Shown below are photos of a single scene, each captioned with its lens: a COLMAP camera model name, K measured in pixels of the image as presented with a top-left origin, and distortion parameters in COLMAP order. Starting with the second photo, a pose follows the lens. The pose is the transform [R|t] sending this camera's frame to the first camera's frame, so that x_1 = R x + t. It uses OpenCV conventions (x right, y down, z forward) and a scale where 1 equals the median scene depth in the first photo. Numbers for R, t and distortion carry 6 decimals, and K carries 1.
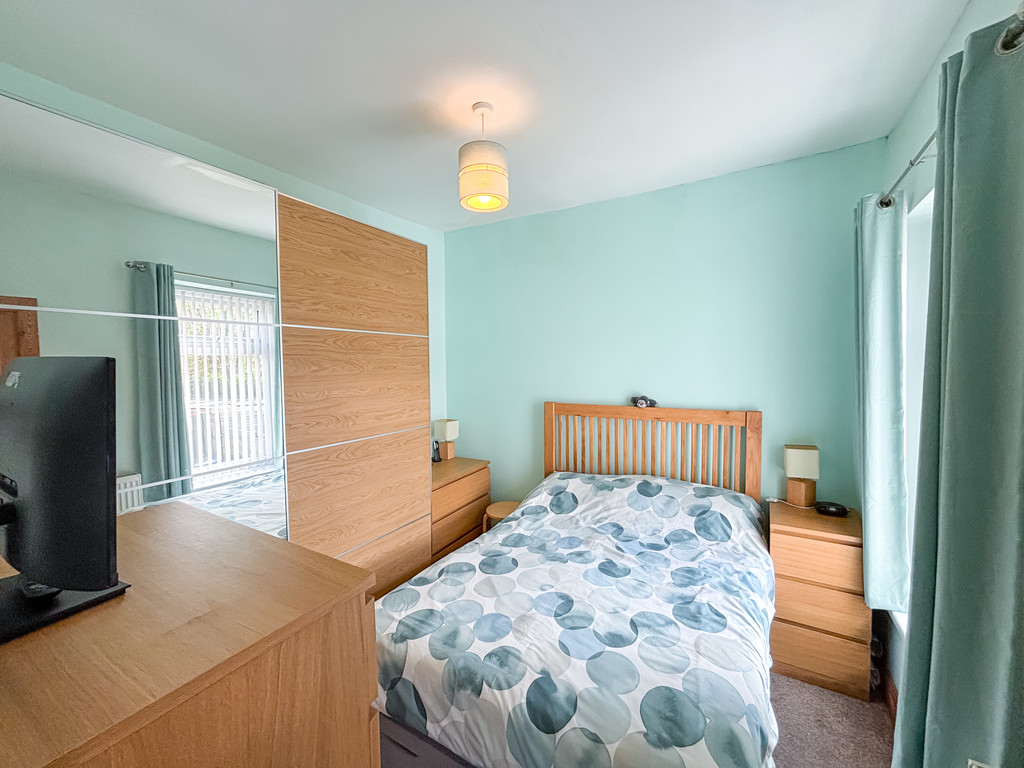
lens RADIAL K [[413.0, 0, 512.9], [0, 413.0, 382.4], [0, 0, 1]] dist [0.001539, -0.001759]
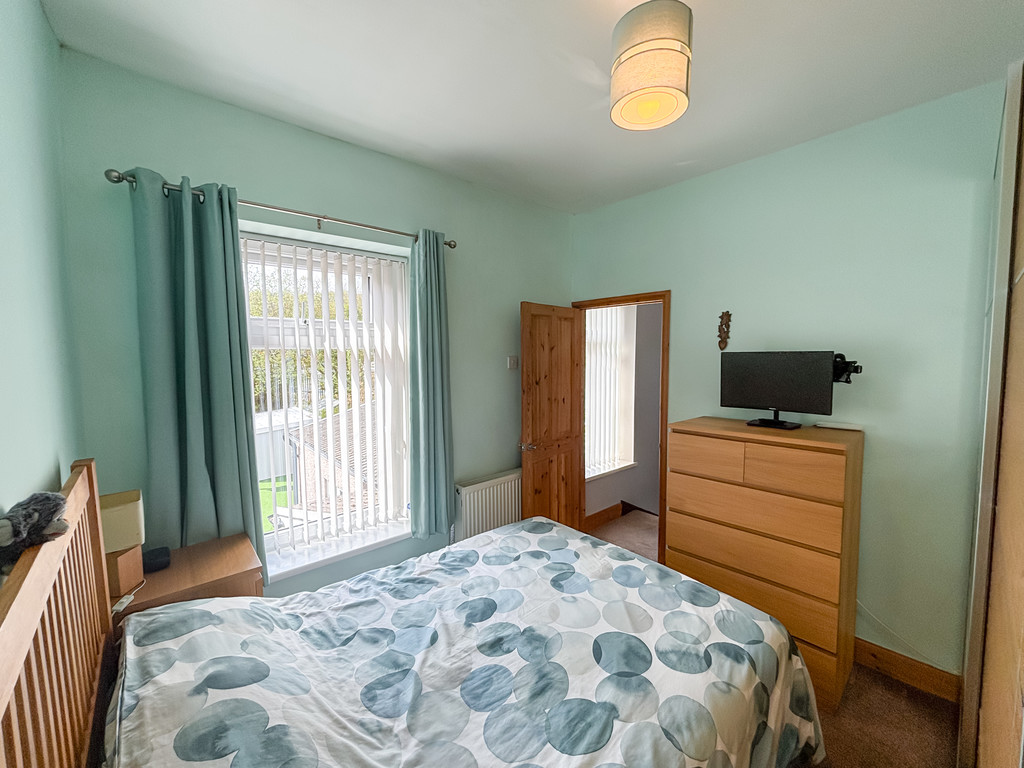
lens RADIAL K [[413.0, 0, 511.7], [0, 413.0, 388.3], [0, 0, 1]] dist [0.001539, -0.001759]
pose [[-0.951727, -0.015258, 0.306567, -0.069037], [0.025710, 0.991291, 0.129152, -0.092611], [-0.305867, 0.130799, -0.943046, 1.786906]]
